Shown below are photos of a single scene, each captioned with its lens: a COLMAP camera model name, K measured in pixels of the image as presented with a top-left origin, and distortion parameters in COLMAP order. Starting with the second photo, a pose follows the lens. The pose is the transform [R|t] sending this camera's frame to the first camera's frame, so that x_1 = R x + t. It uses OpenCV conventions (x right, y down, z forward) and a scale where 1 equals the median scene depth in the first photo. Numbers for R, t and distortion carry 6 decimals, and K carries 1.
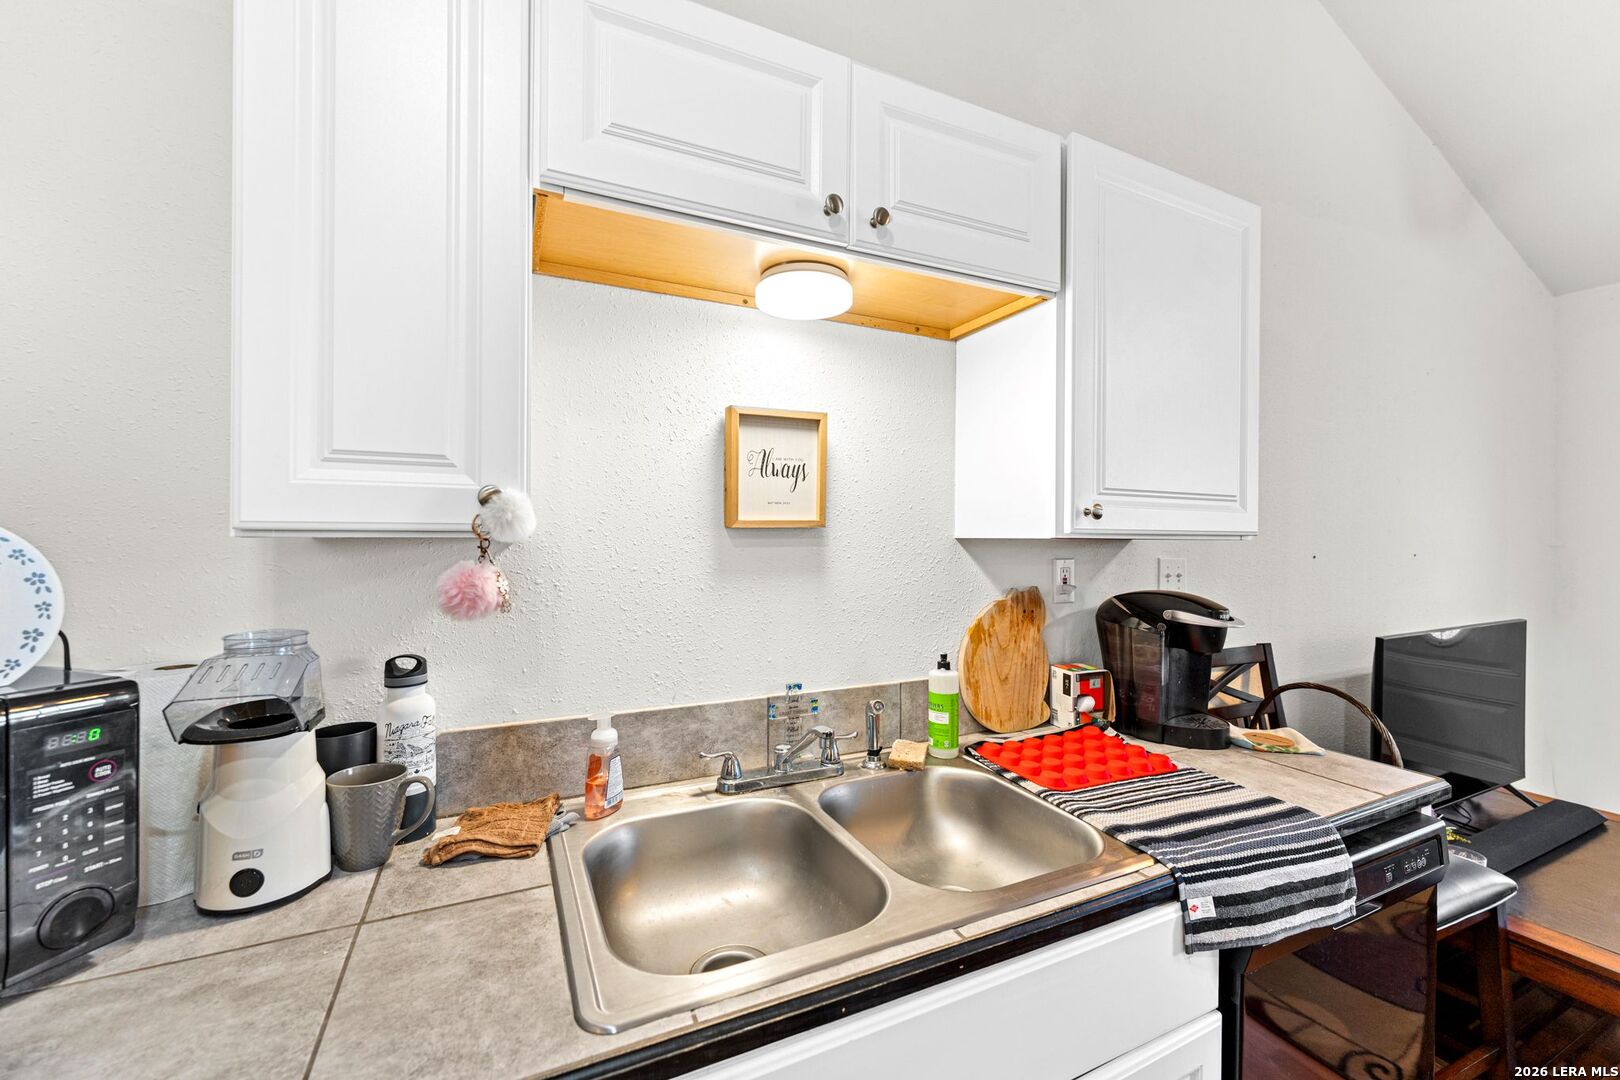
lens RADIAL K [[644.9, 0, 799.2], [0, 644.9, 536.8], [0, 0, 1]] dist [0.000721, -0.001066]
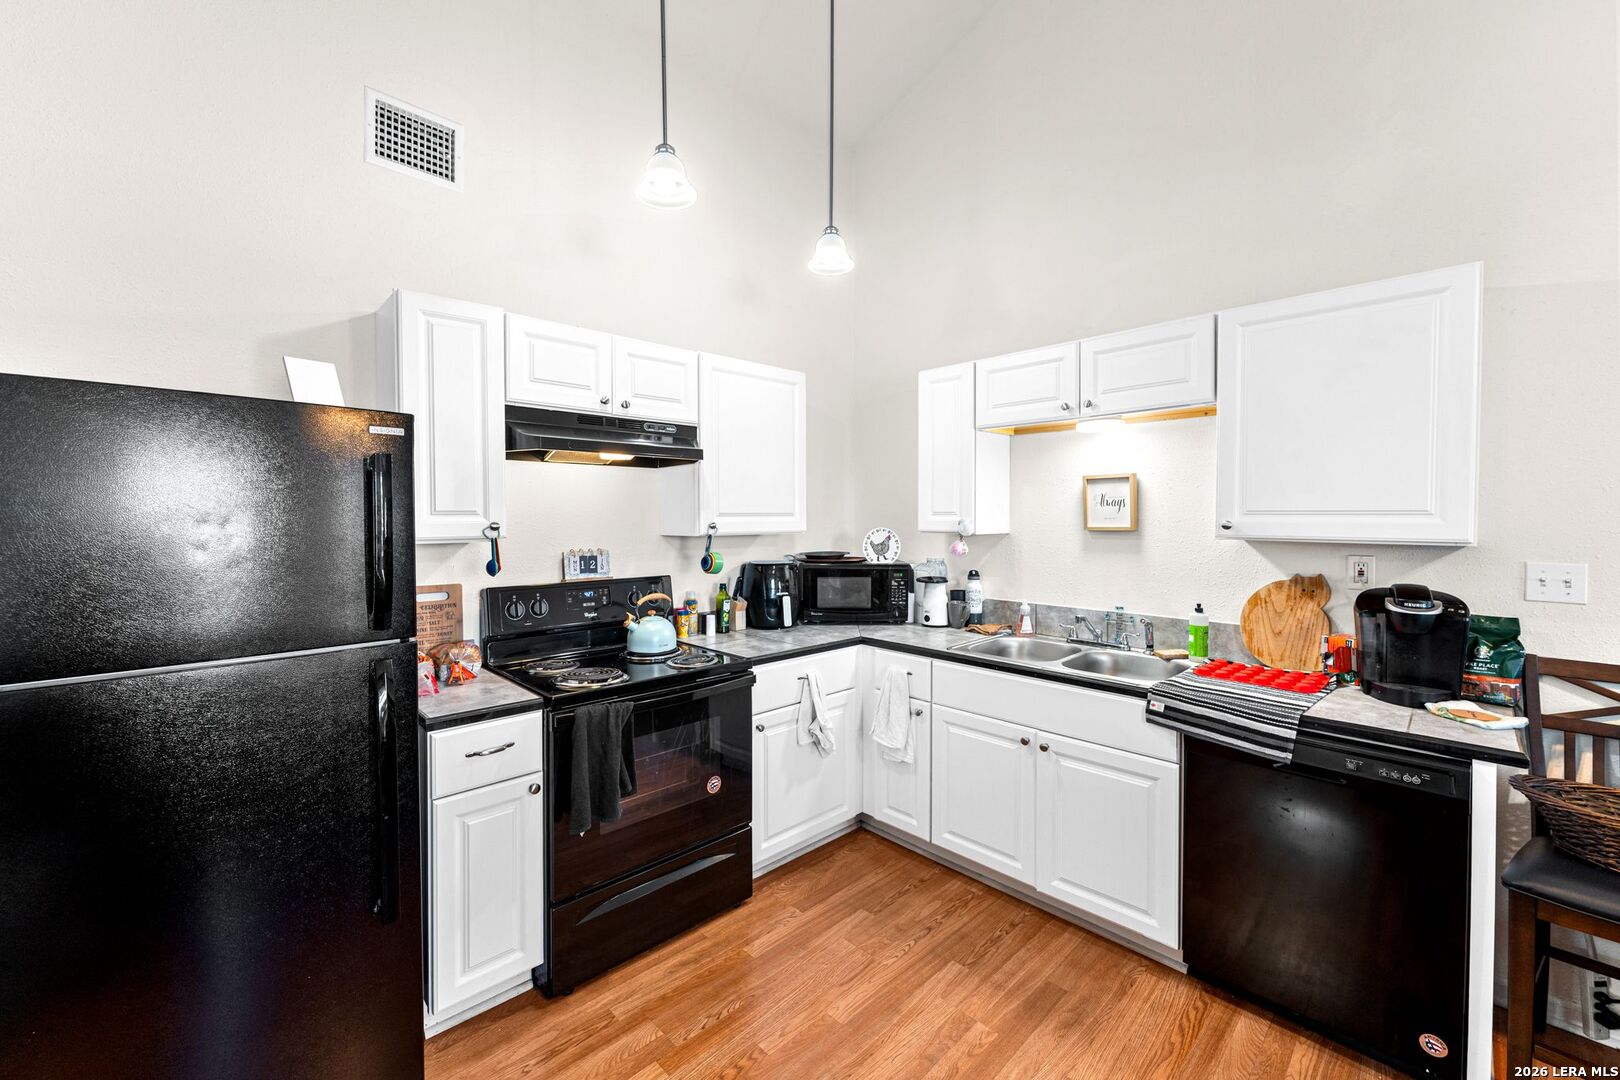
lens RADIAL K [[644.9, 0, 808.0], [0, 644.9, 527.4], [0, 0, 1]] dist [0.000721, -0.001066]
pose [[0.316803, 0.008487, -0.948453, 1.637652], [-0.001367, 0.999963, 0.008492, -0.040249], [0.948490, -0.001394, 0.316803, -0.589252]]
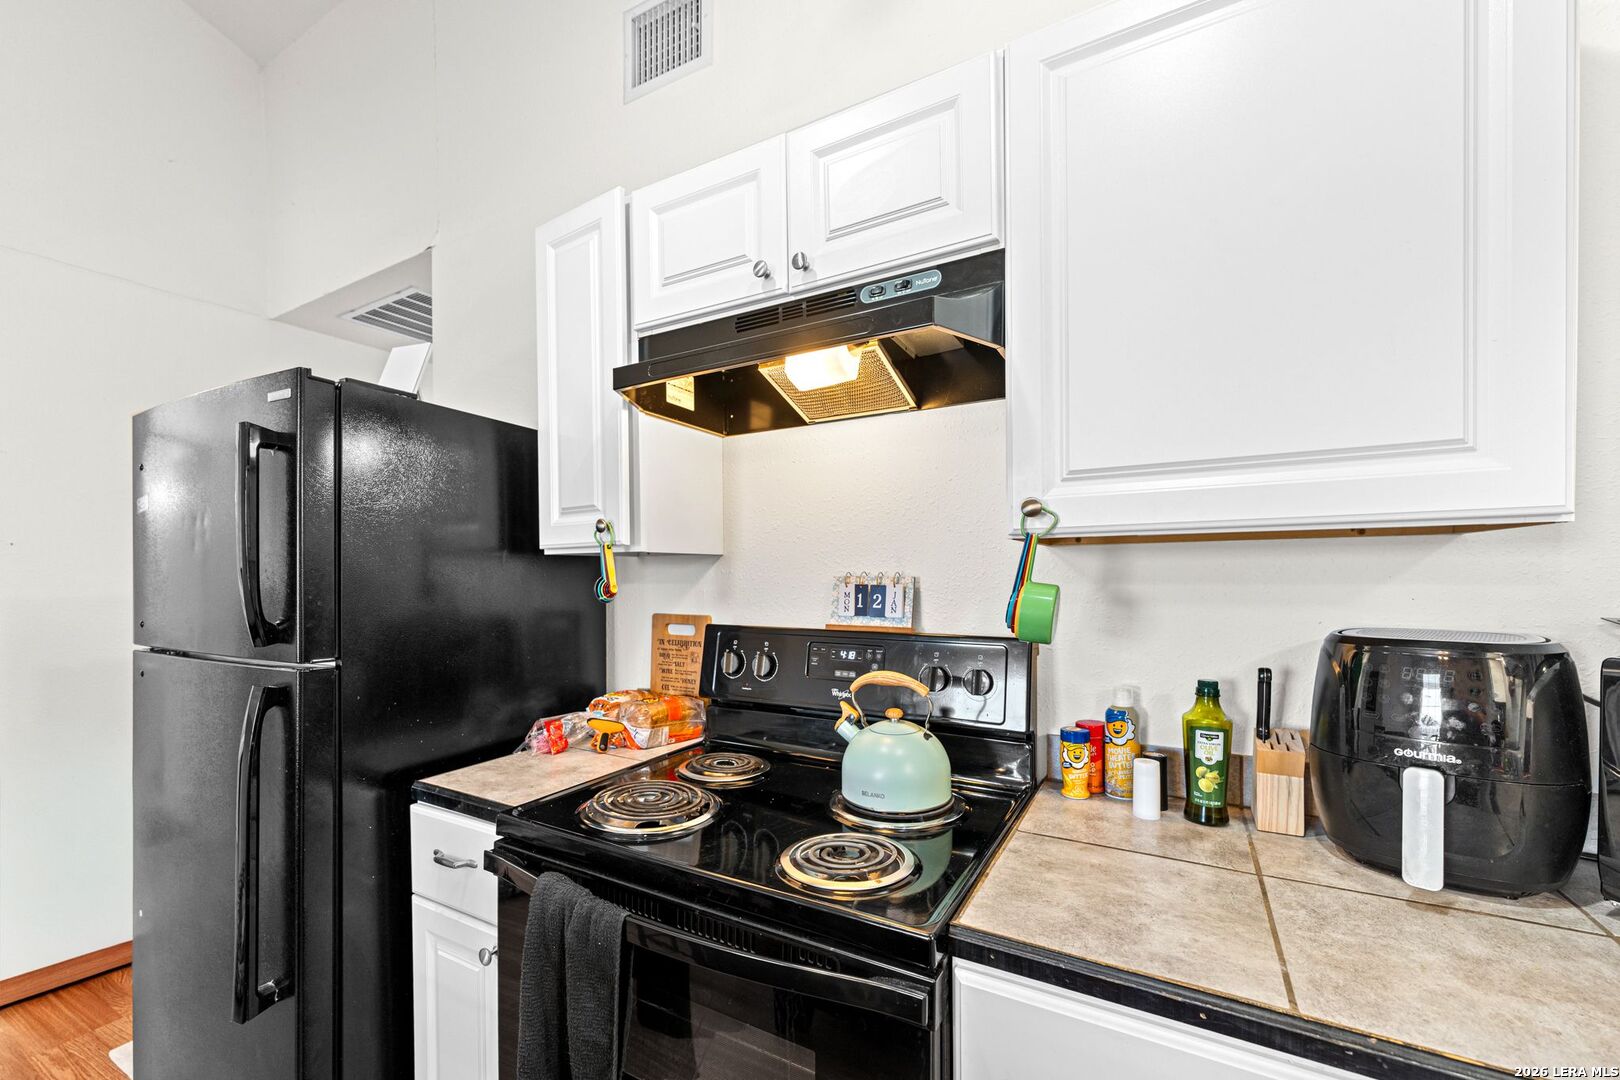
lens RADIAL K [[644.9, 0, 806.8], [0, 644.9, 577.5], [0, 0, 1]] dist [0.000721, -0.001066]
pose [[-0.811863, 0.004410, -0.583831, 0.222282], [-0.000646, 0.999964, 0.008451, 0.045685], [0.583848, 0.007238, -0.811831, 0.220291]]
